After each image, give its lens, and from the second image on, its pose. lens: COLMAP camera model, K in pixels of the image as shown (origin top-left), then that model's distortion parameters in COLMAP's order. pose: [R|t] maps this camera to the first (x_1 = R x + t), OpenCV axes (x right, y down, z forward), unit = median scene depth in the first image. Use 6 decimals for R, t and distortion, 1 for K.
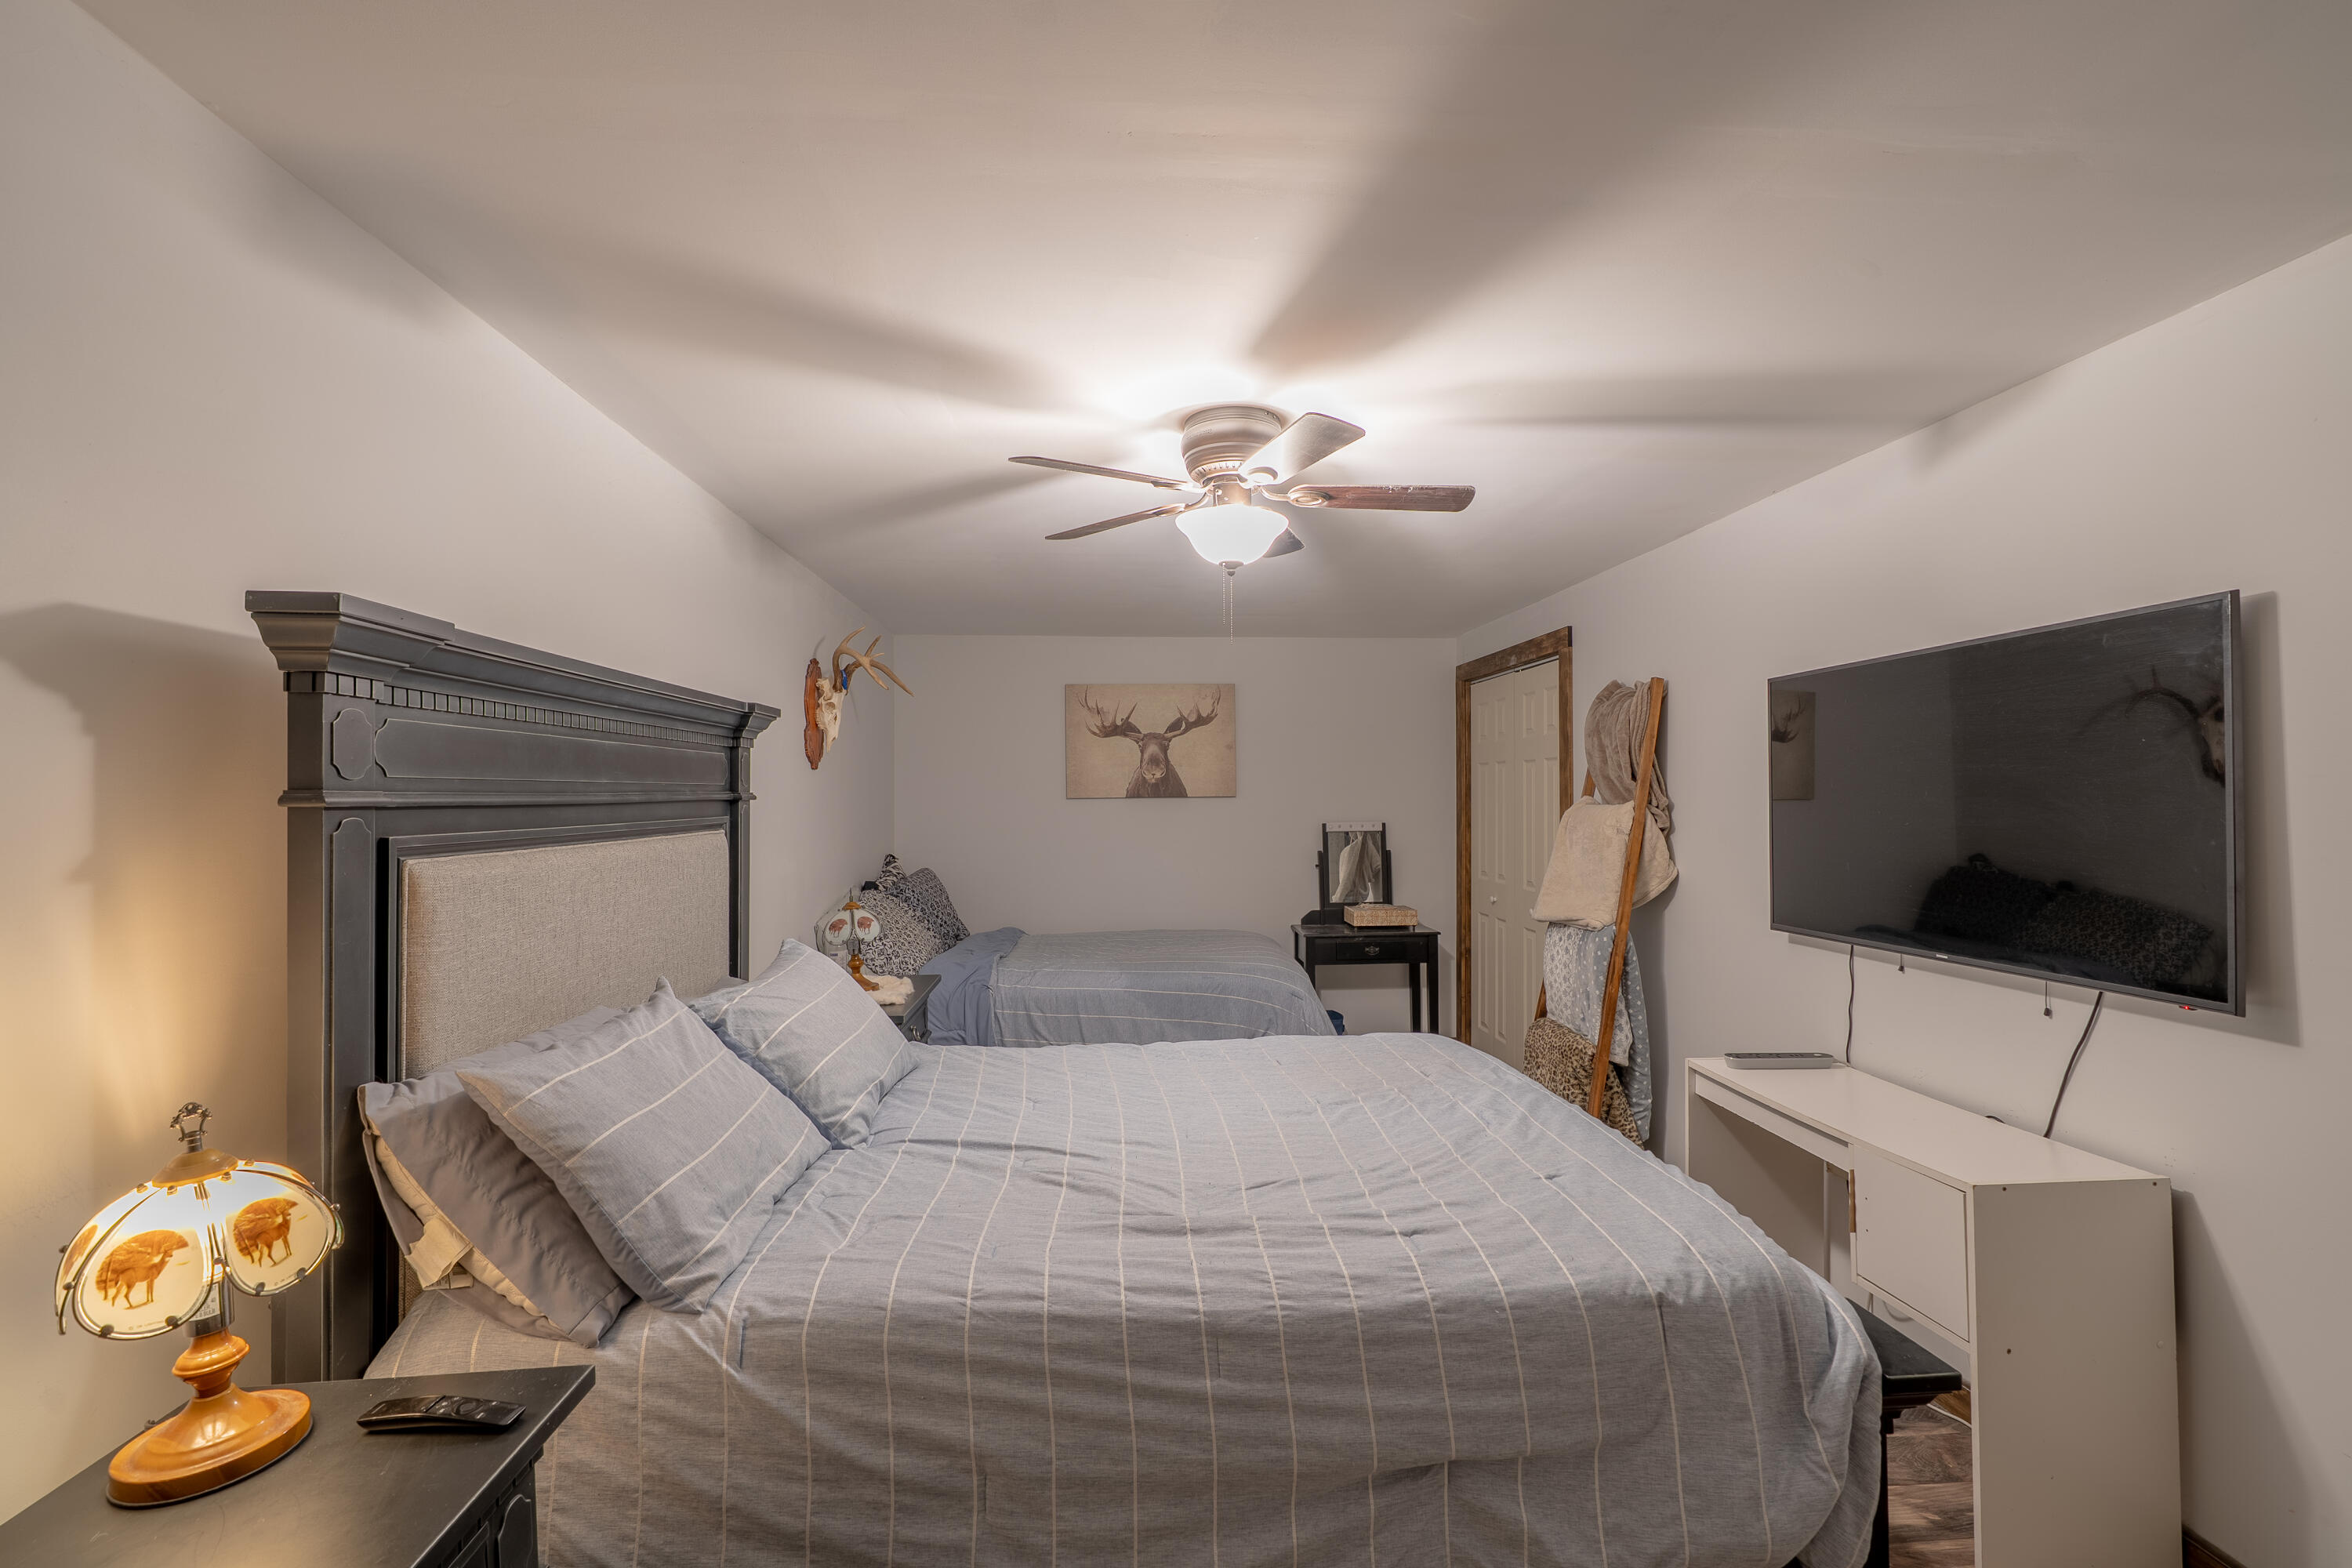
lens RADIAL K [[1060.4, 0, 1183.7], [0, 1060.4, 782.1], [0, 0, 1]] dist [-0.005108, 0.003119]
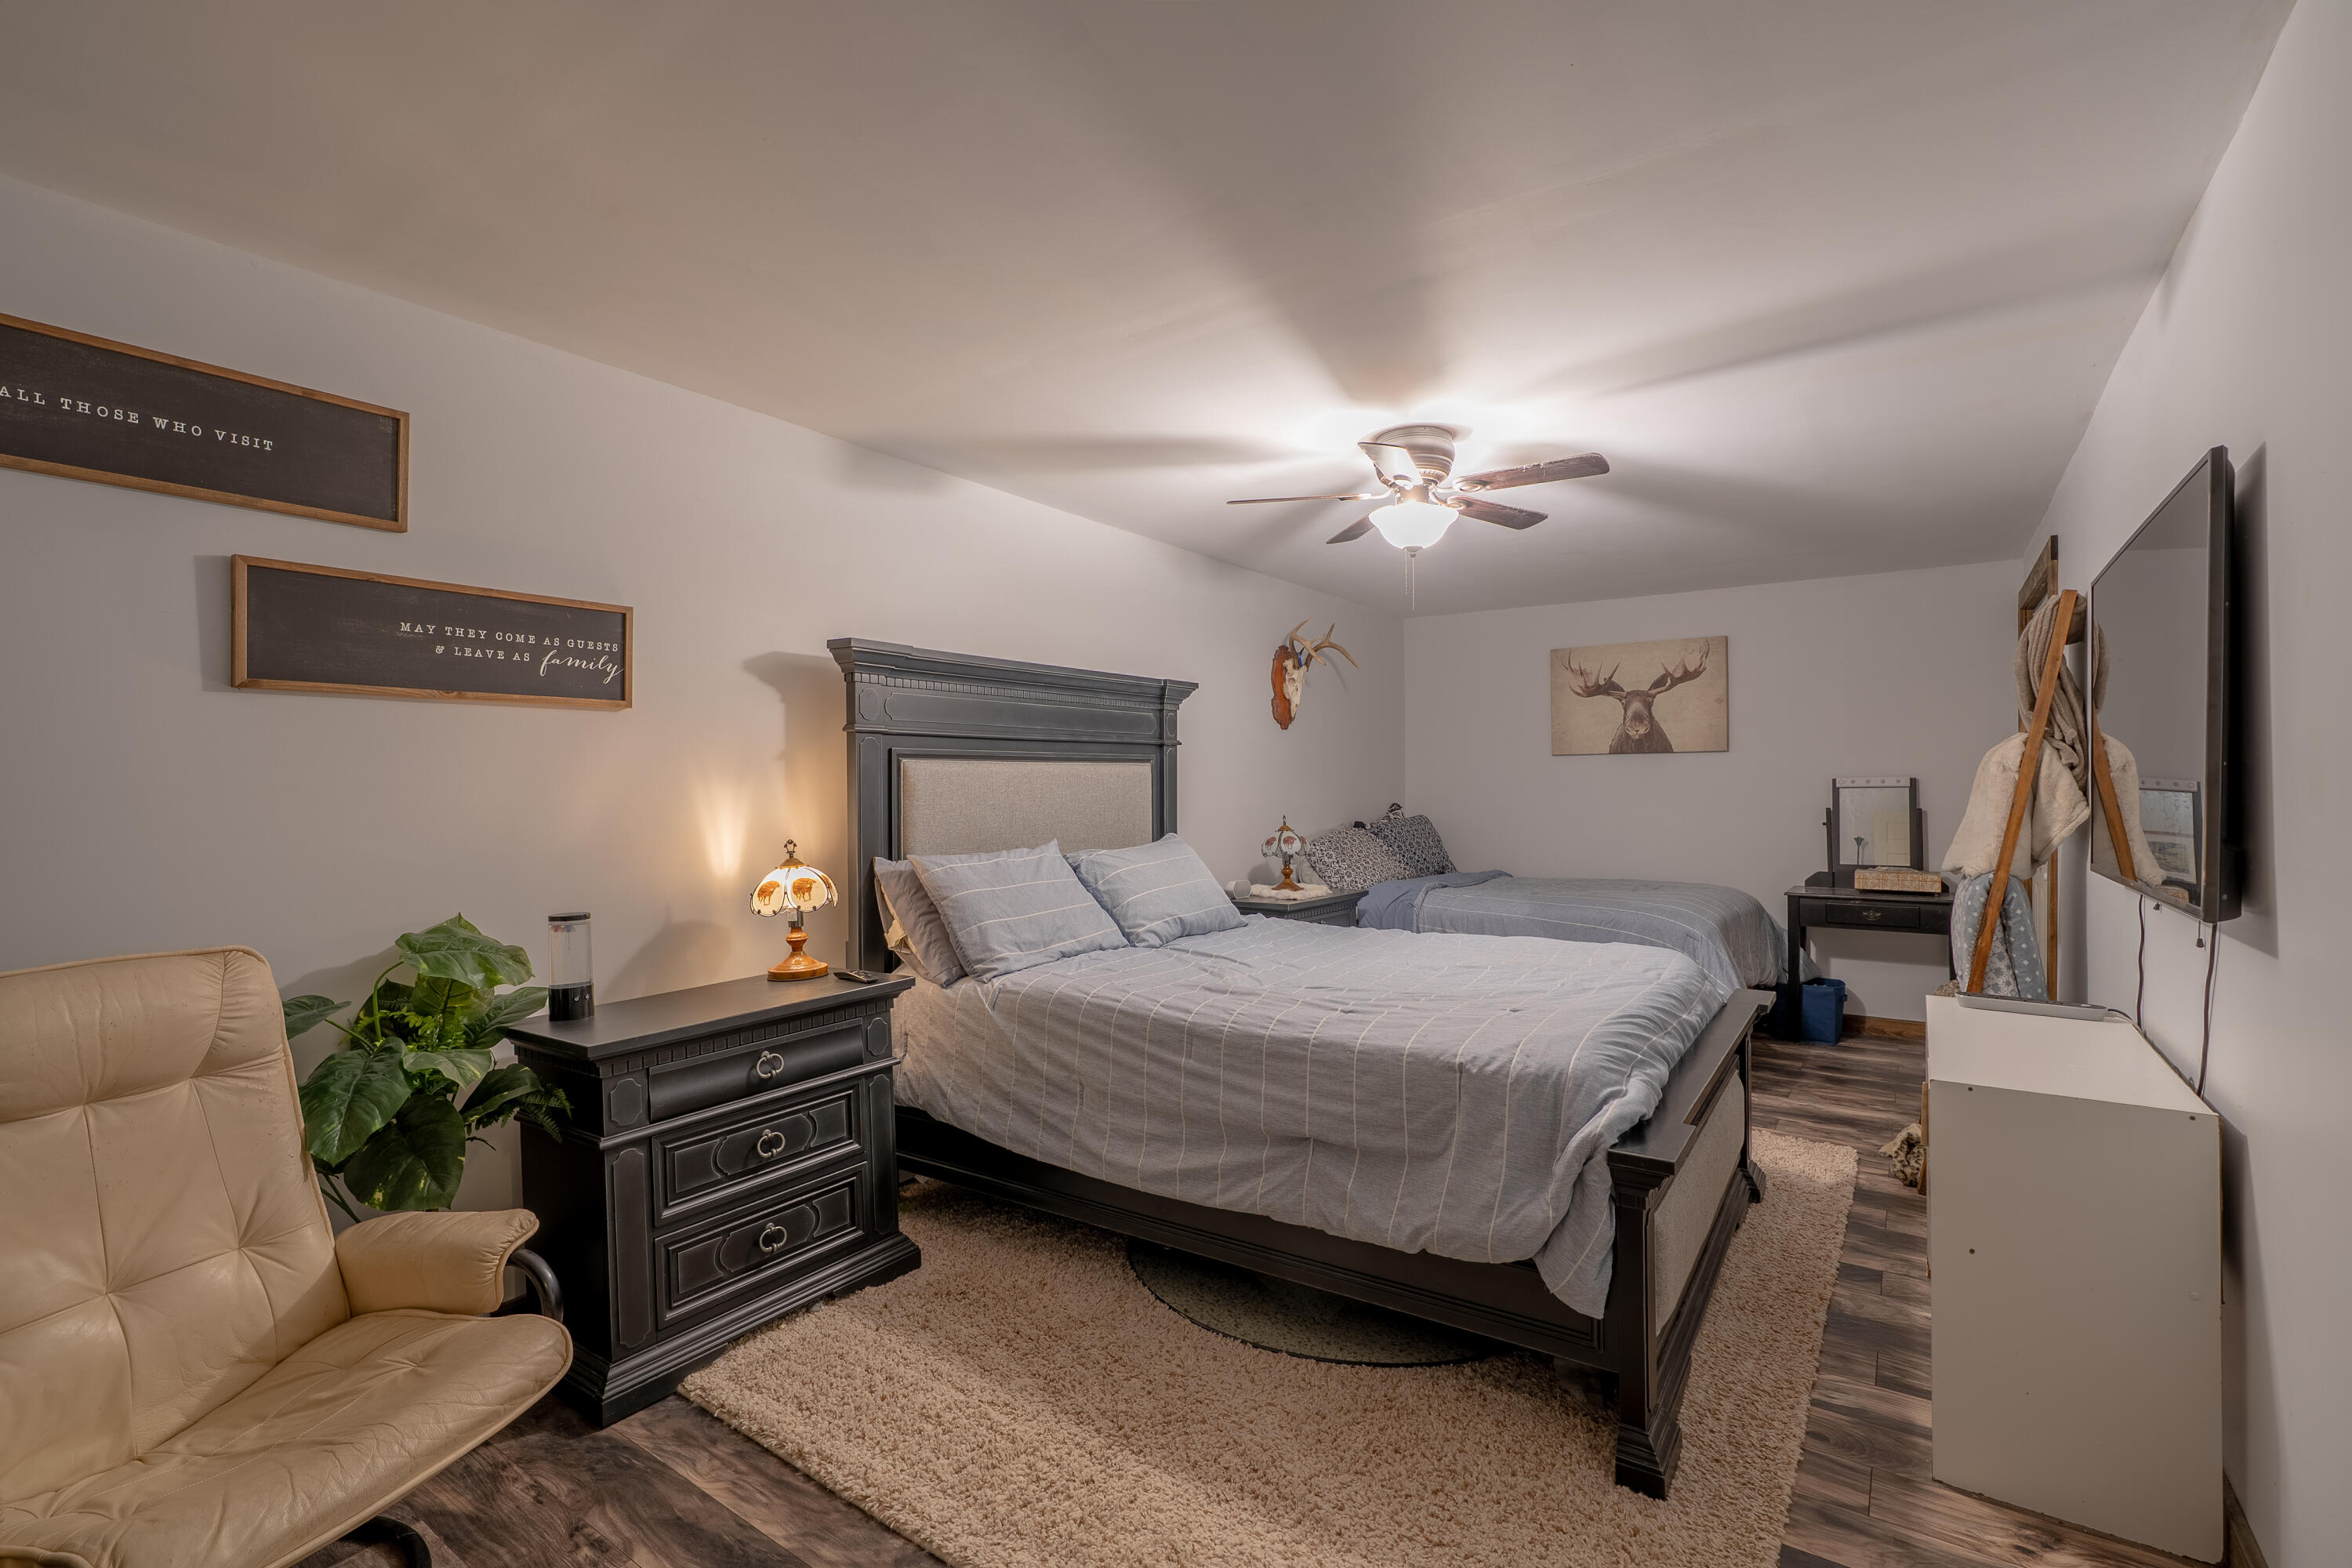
lens RADIAL K [[1060.4, 0, 1177.1], [0, 1060.4, 785.2], [0, 0, 1]] dist [-0.005108, 0.003119]
pose [[0.774101, 0.003181, -0.633054, 0.952709], [0.008501, 0.999845, 0.015420, 0.089497], [0.633005, -0.017318, 0.773954, -0.272165]]
